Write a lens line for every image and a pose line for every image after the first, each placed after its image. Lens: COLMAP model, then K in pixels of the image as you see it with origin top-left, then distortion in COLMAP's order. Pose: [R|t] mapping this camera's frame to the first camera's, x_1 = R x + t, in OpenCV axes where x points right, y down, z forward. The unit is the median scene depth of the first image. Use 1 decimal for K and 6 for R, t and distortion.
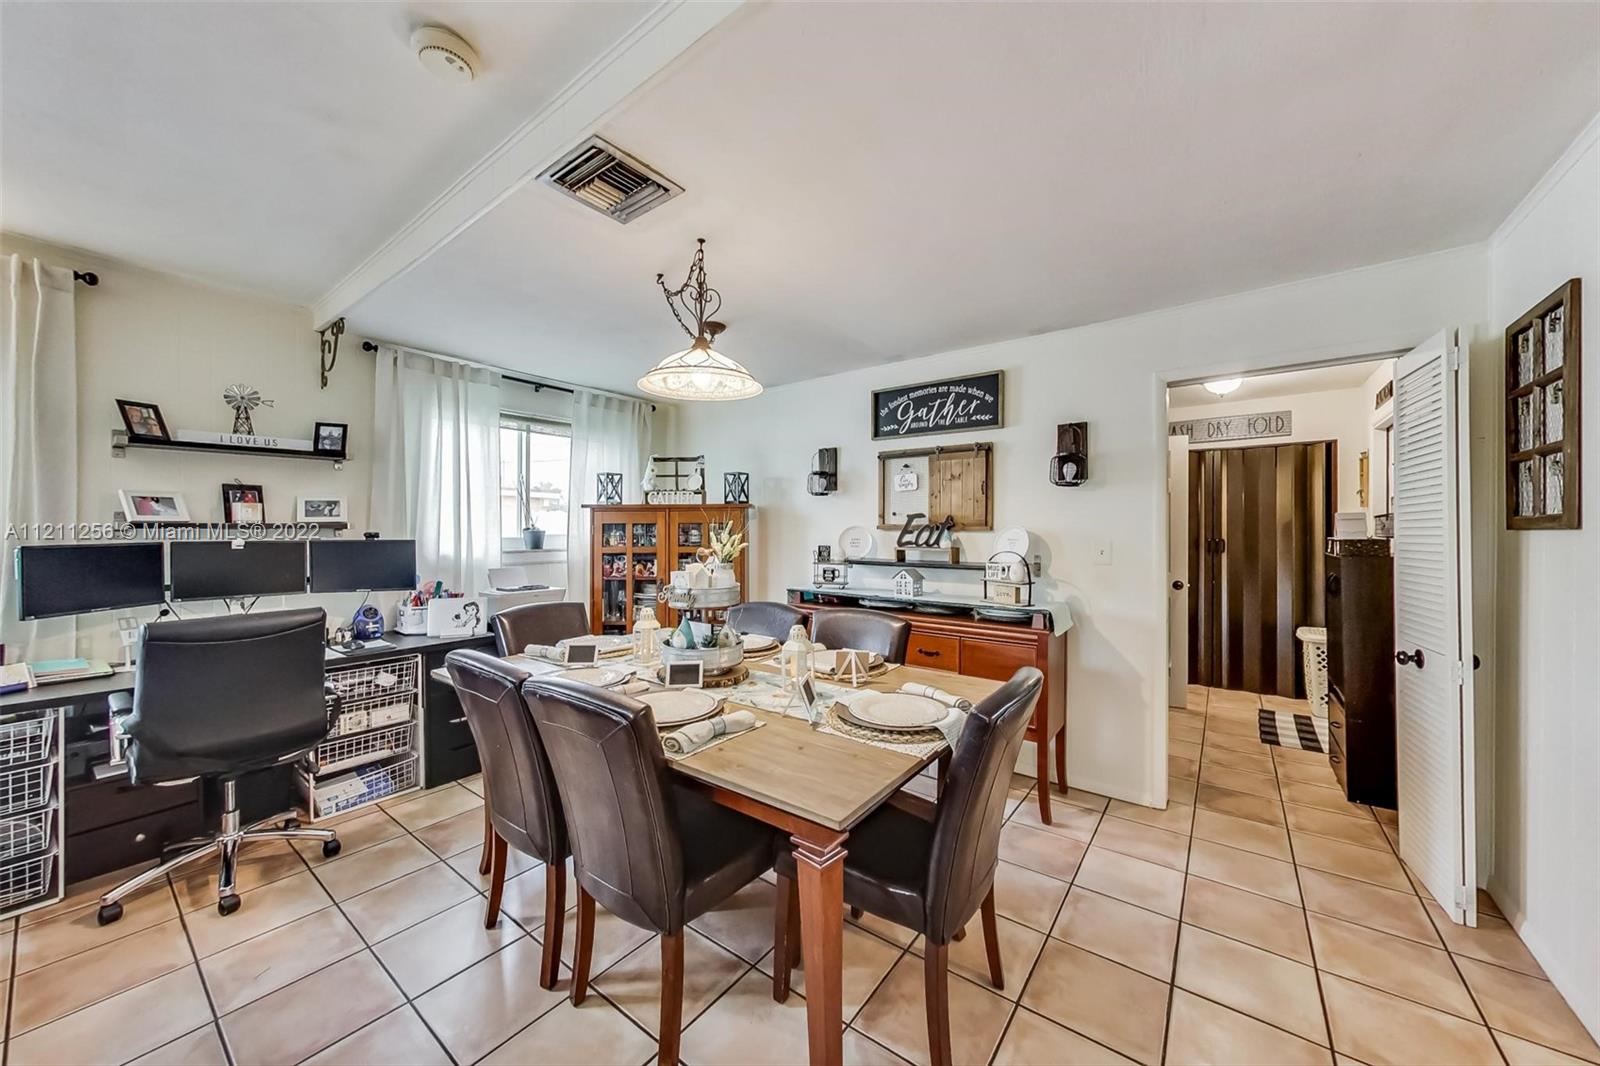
lens RADIAL K [[574.6, 0, 807.5], [0, 574.6, 530.8], [0, 0, 1]] dist [-0.001148, 0.000257]
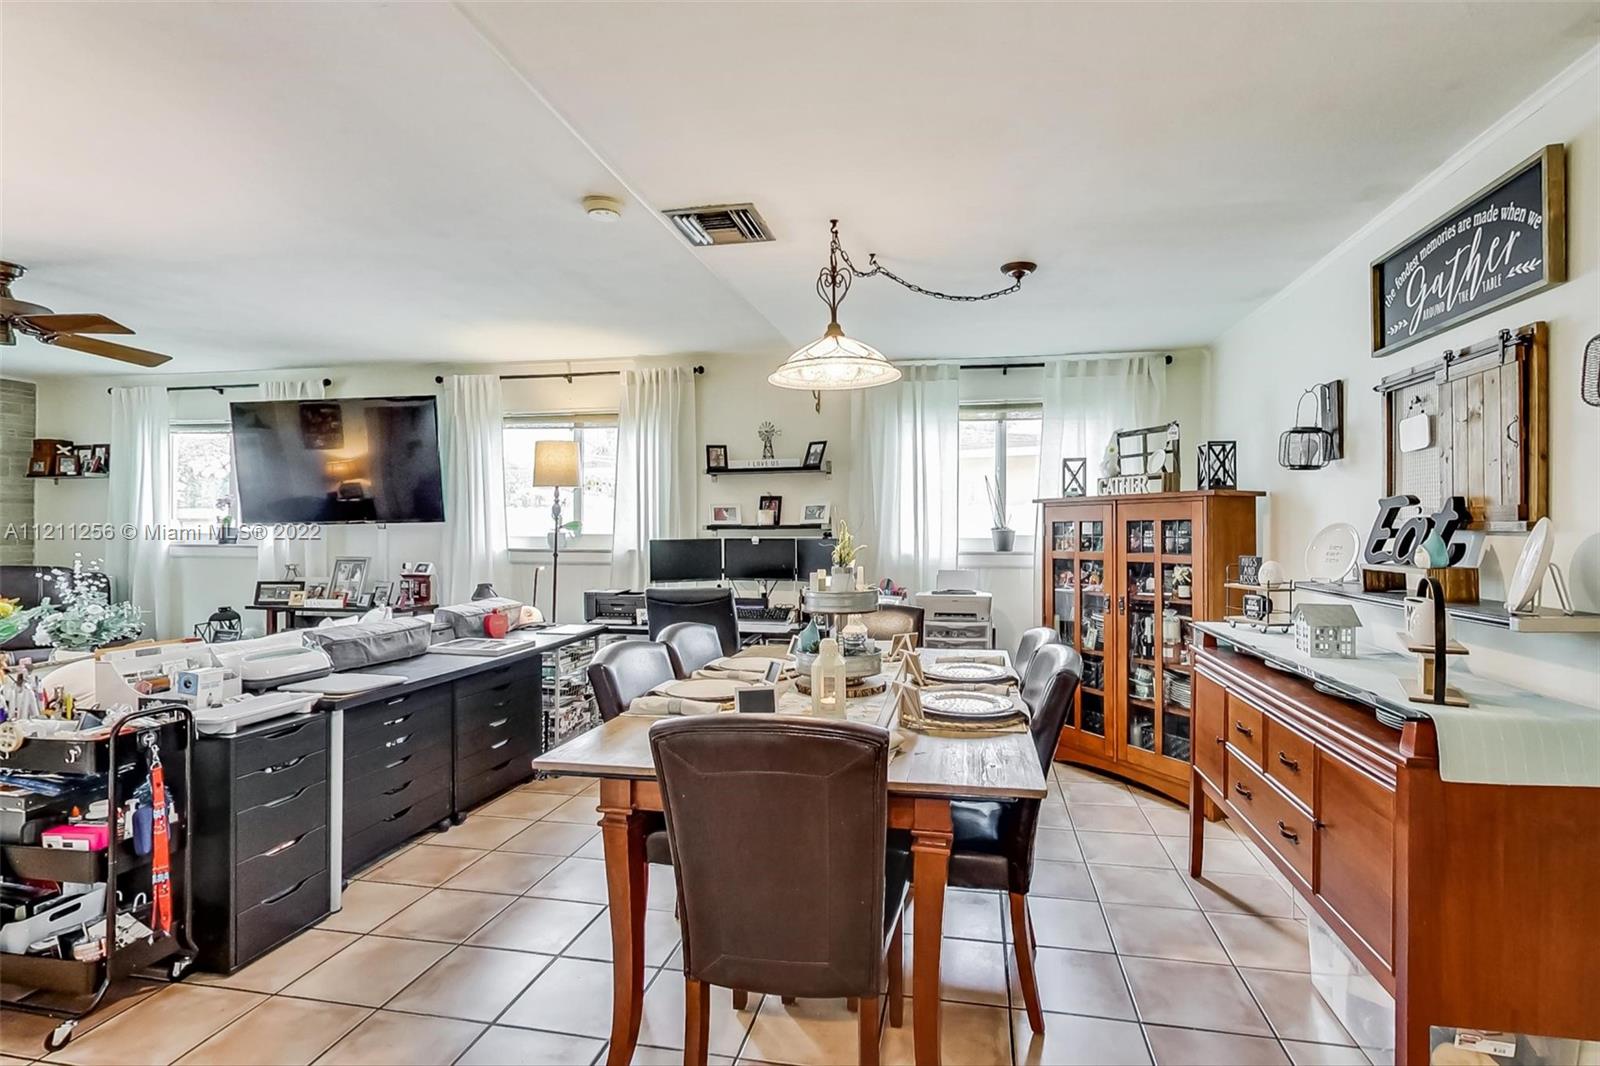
lens RADIAL K [[754.7, 0, 797.2], [0, 754.7, 535.5], [0, 0, 1]] dist [-0.001070, 0.001065]
pose [[0.445042, 0.004549, -0.895498, 0.528440], [-0.000223, 0.999988, 0.004968, 0.001797], [0.895510, -0.002011, 0.445038, 0.236591]]
